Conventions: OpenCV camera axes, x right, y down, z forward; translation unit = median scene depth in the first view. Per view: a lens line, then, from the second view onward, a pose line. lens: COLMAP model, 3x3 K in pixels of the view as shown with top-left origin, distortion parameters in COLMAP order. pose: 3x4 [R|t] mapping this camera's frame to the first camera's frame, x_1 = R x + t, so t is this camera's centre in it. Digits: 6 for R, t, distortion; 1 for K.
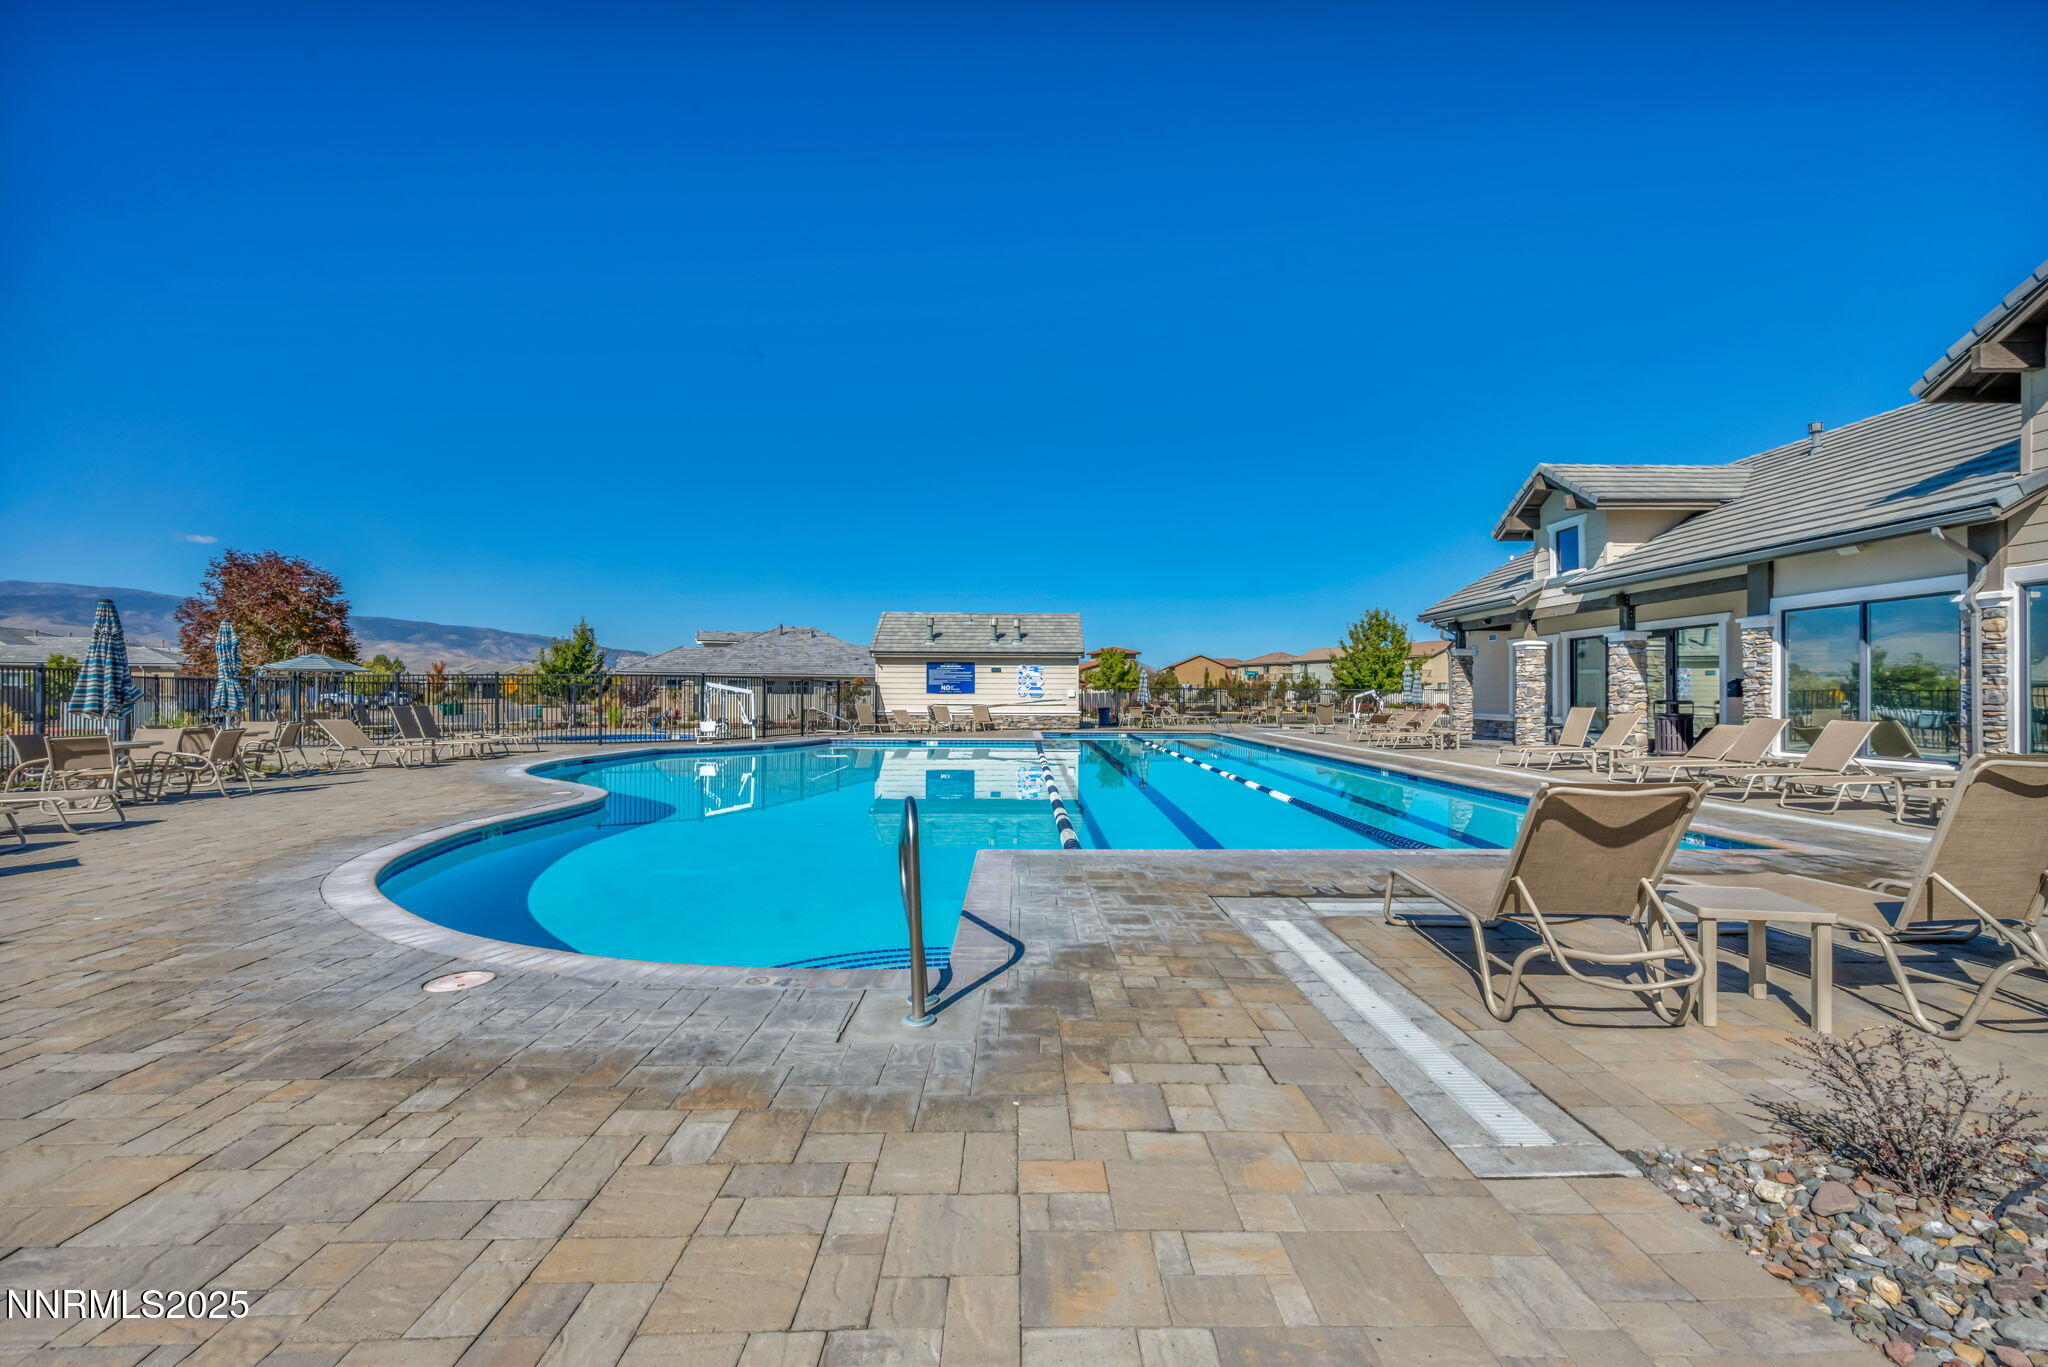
lens RADIAL K [[852.9, 0, 1036.0], [0, 852.9, 683.9], [0, 0, 1]] dist [-0.000370, -0.001048]
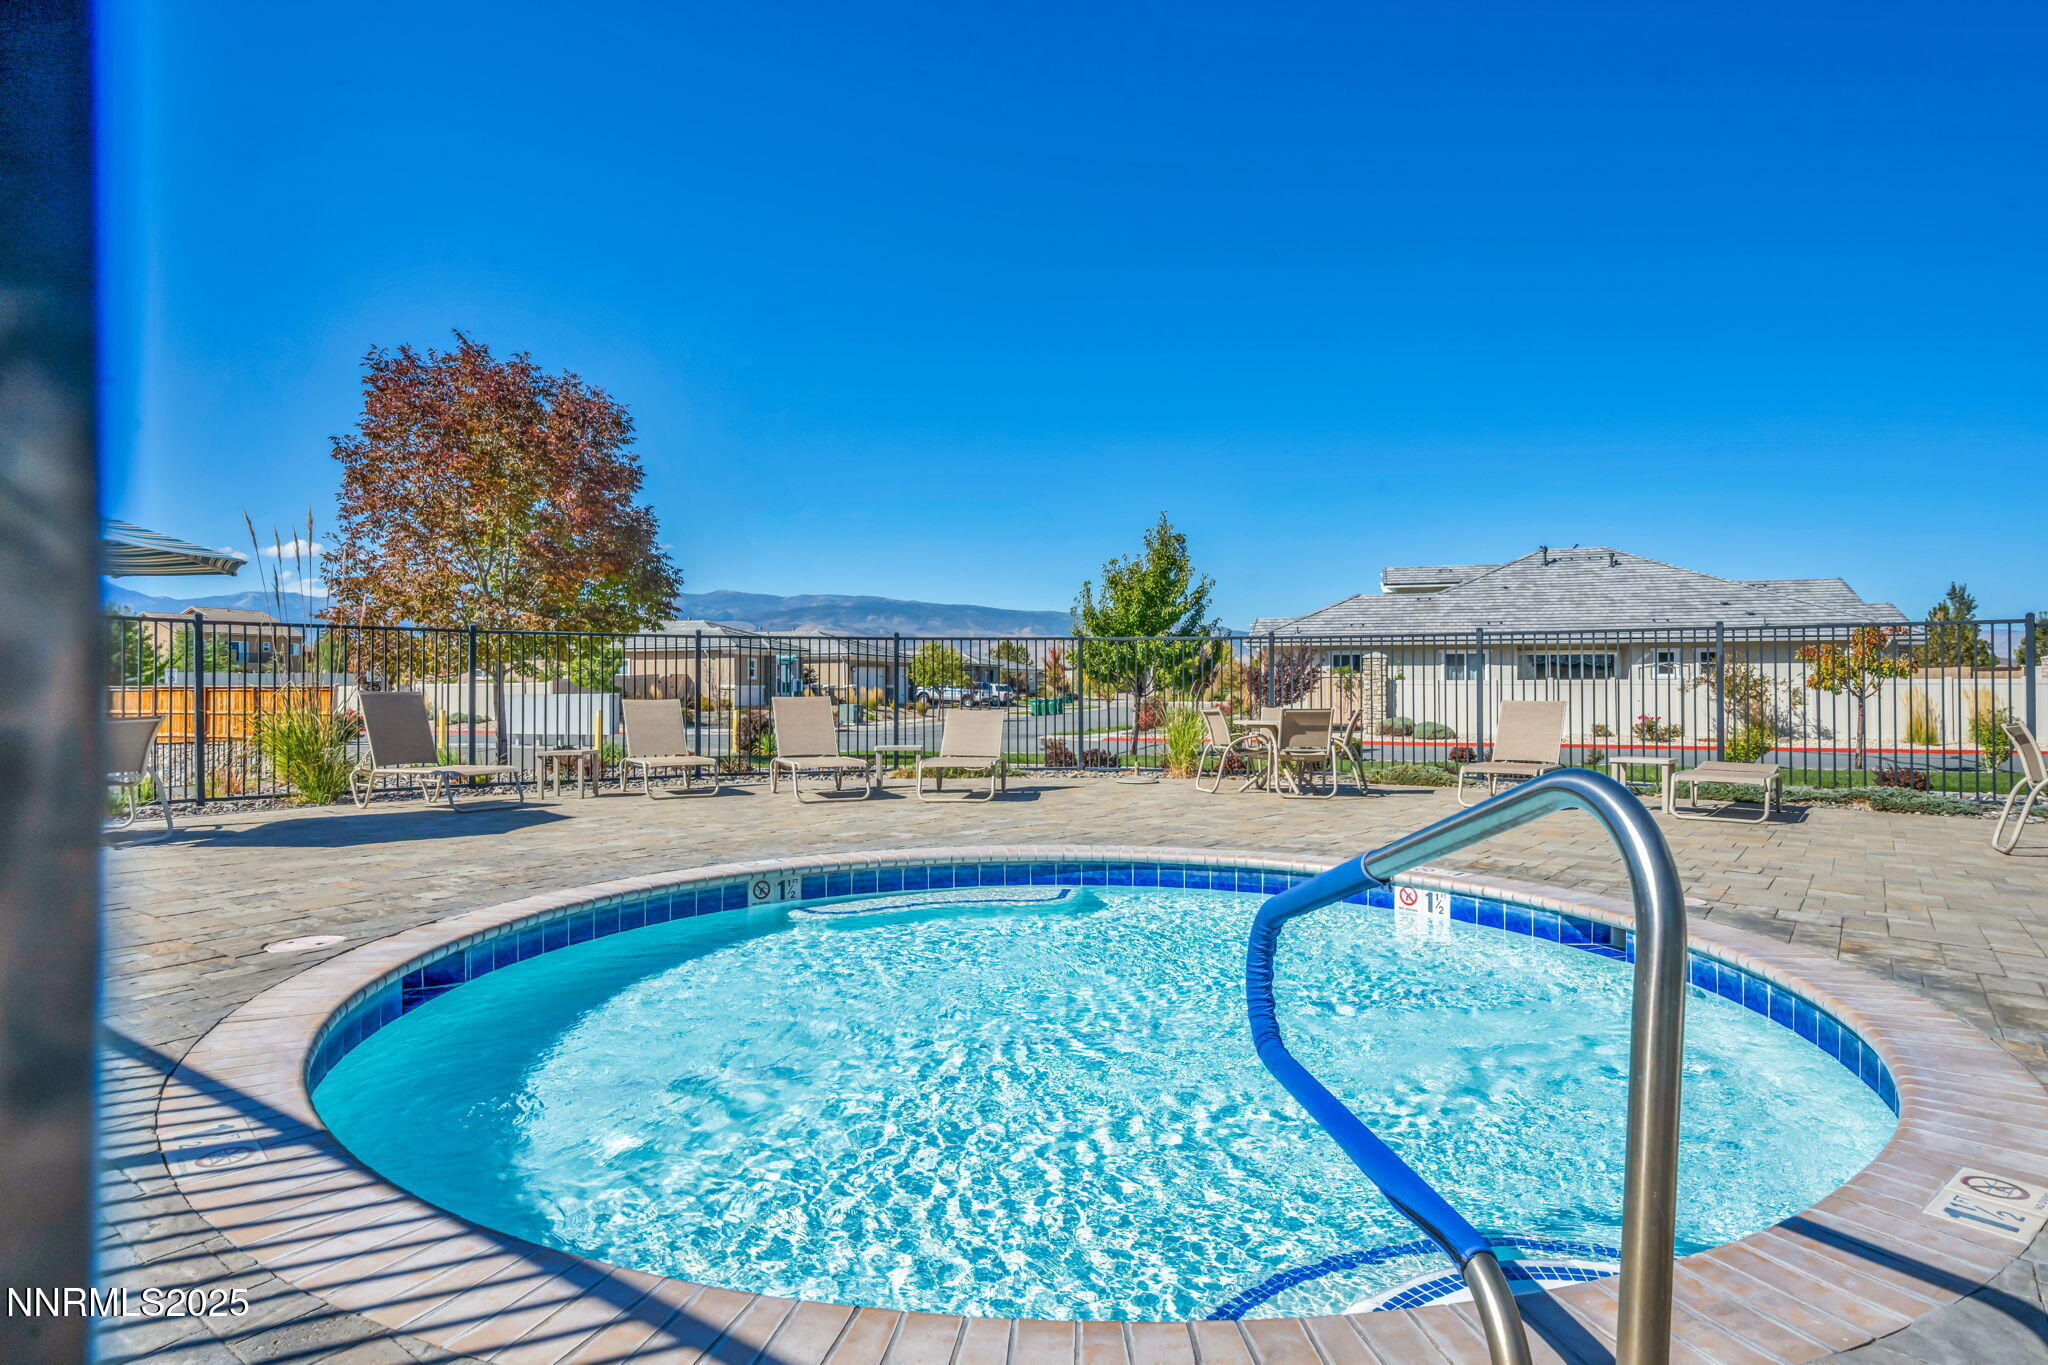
lens RADIAL K [[852.9, 0, 1036.0], [0, 852.9, 682.9], [0, 0, 1]] dist [-0.000370, -0.001048]
pose [[0.738620, -0.010123, -0.674046, -0.192817], [0.013524, 0.999909, -0.000197, 0.010876], [0.673986, -0.008971, 0.738689, 0.438525]]
